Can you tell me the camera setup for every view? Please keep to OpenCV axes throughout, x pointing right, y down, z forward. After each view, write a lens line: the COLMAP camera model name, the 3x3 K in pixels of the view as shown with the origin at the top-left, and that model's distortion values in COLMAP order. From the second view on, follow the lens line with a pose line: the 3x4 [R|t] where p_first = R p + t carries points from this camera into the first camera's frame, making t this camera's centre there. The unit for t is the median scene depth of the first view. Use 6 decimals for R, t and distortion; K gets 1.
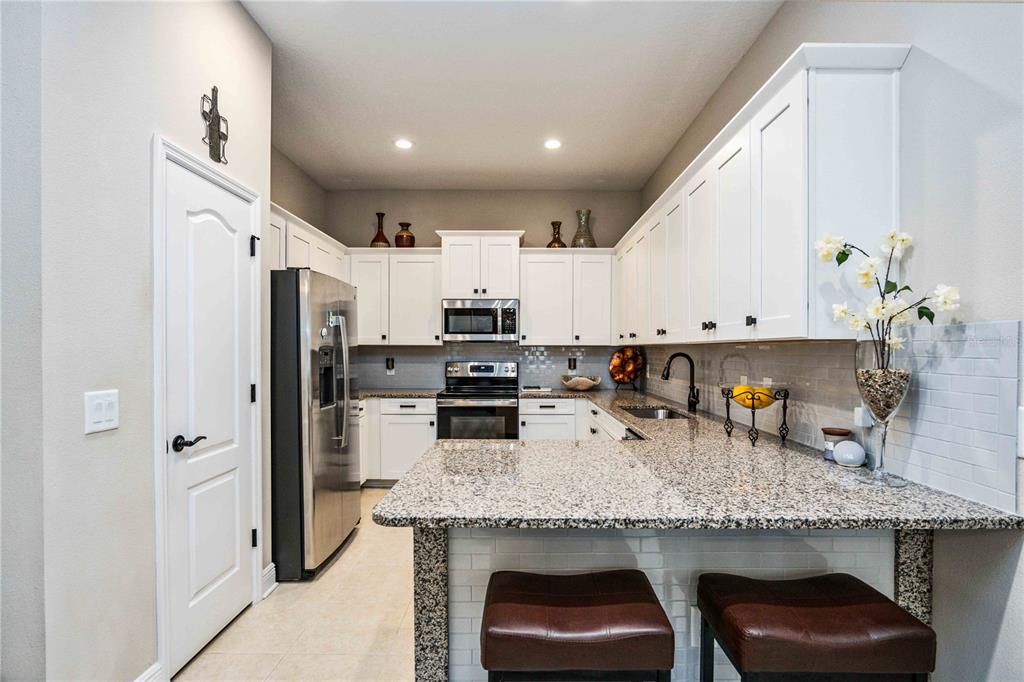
lens RADIAL K [[499.0, 0, 517.0], [0, 499.0, 347.4], [0, 0, 1]] dist [-0.007177, -0.000155]
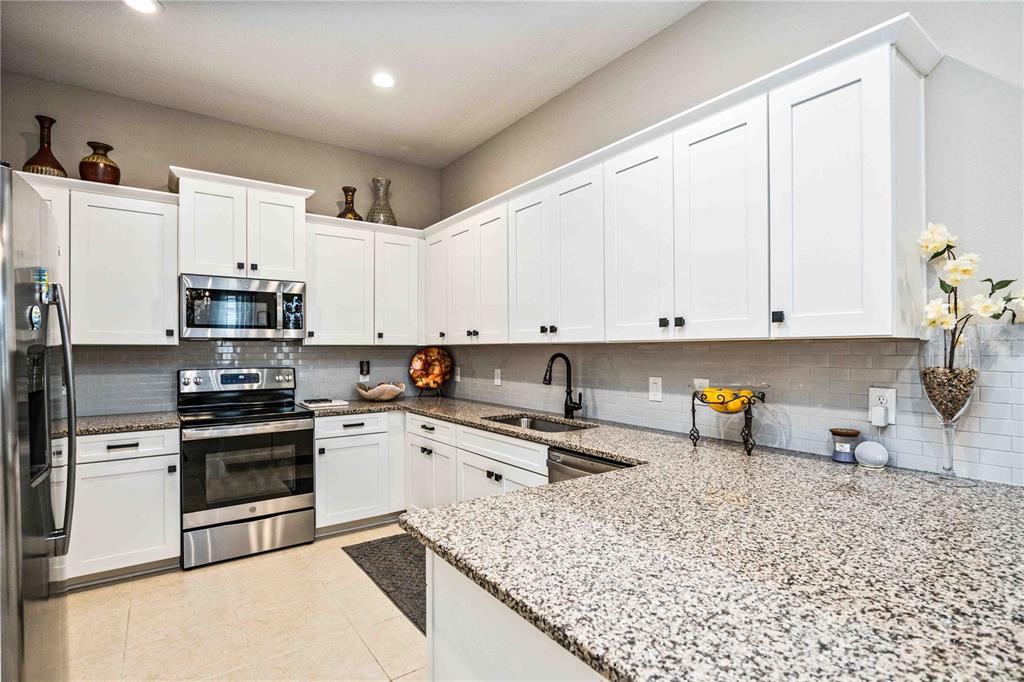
lens RADIAL K [[499.0, 0, 511.0], [0, 499.0, 346.2], [0, 0, 1]] dist [-0.007177, -0.000155]
pose [[0.812001, -0.000390, 0.583656, -0.178859], [0.002110, 0.999995, -0.002268, 0.000049], [-0.583652, 0.003074, 0.811998, 0.227194]]
